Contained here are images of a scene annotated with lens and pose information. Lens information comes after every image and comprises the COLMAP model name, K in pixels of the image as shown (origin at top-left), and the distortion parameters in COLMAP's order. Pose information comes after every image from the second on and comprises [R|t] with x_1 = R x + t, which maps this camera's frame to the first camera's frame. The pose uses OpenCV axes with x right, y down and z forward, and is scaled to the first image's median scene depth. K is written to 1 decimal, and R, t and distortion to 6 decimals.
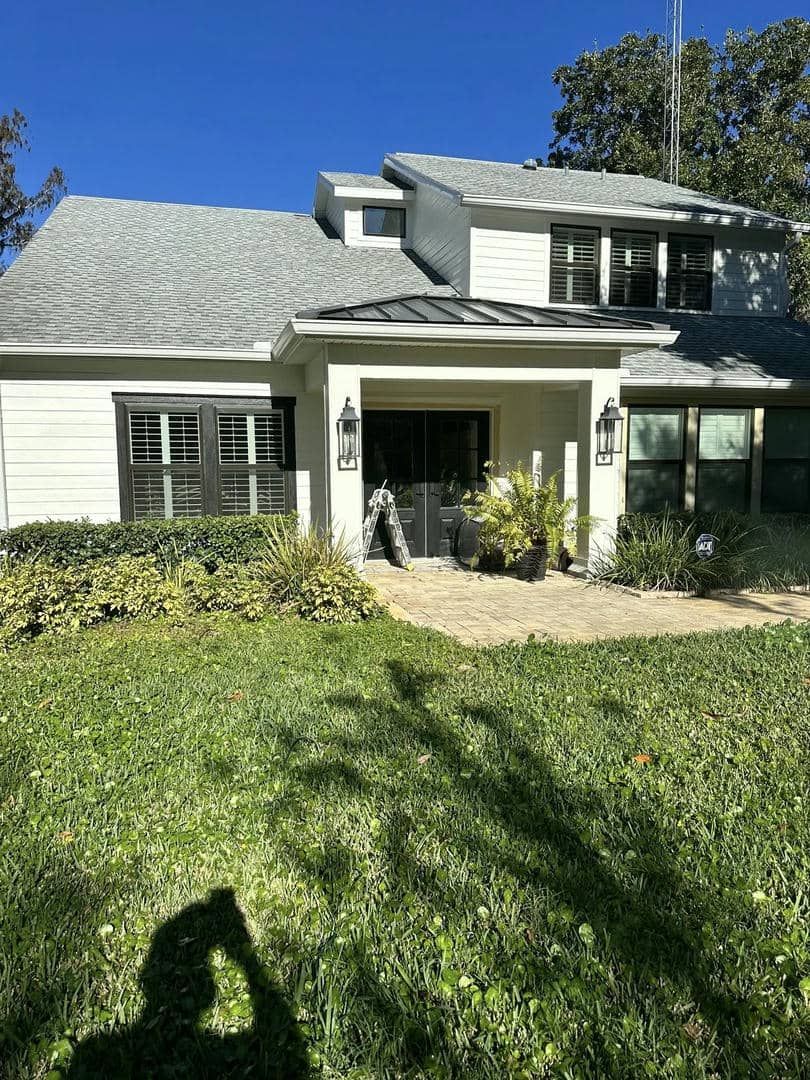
lens RADIAL K [[768.0, 0, 405.0], [0, 768.0, 540.0], [0, 0, 1]] dist [0.143474, -0.143596]
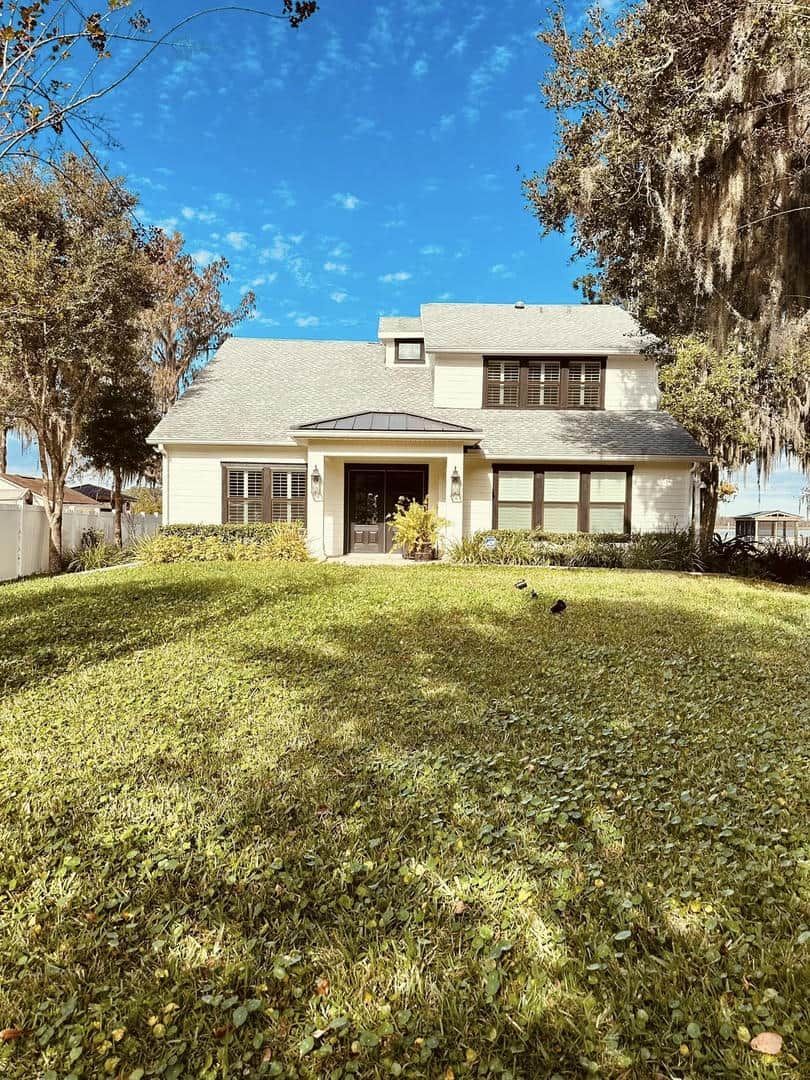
lens RADIAL K [[768.0, 0, 405.0], [0, 768.0, 540.0], [0, 0, 1]] dist [0.143474, -0.143596]
pose [[0.973594, 0.023210, -0.227106, 0.511369], [-0.038907, 0.997134, -0.064890, 0.113639], [0.224949, 0.072012, 0.971706, -0.757390]]
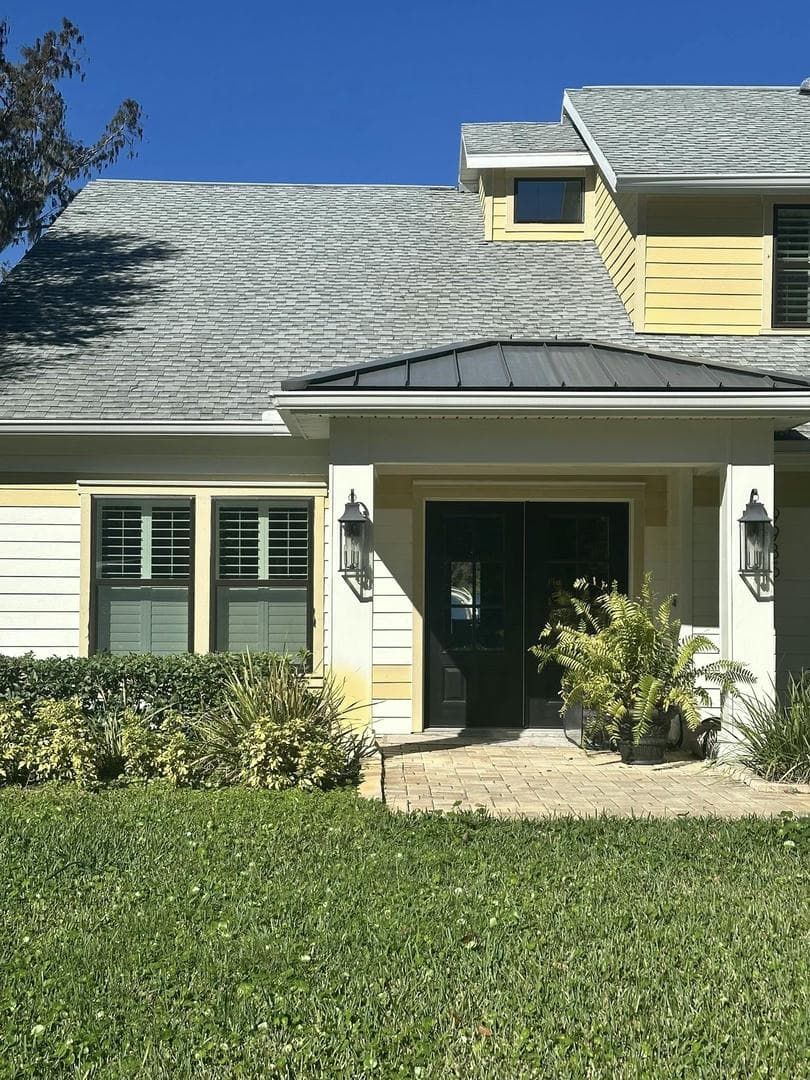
lens RADIAL K [[1533.9, 0, 405.0], [0, 1533.9, 540.0], [0, 0, 1]] dist [0.145348, 0.104359]
pose [[0.970247, 0.005232, -0.242062, 0.260684], [-0.034604, 0.992500, -0.117246, 0.023069], [0.239633, 0.122134, 0.963151, -0.297512]]
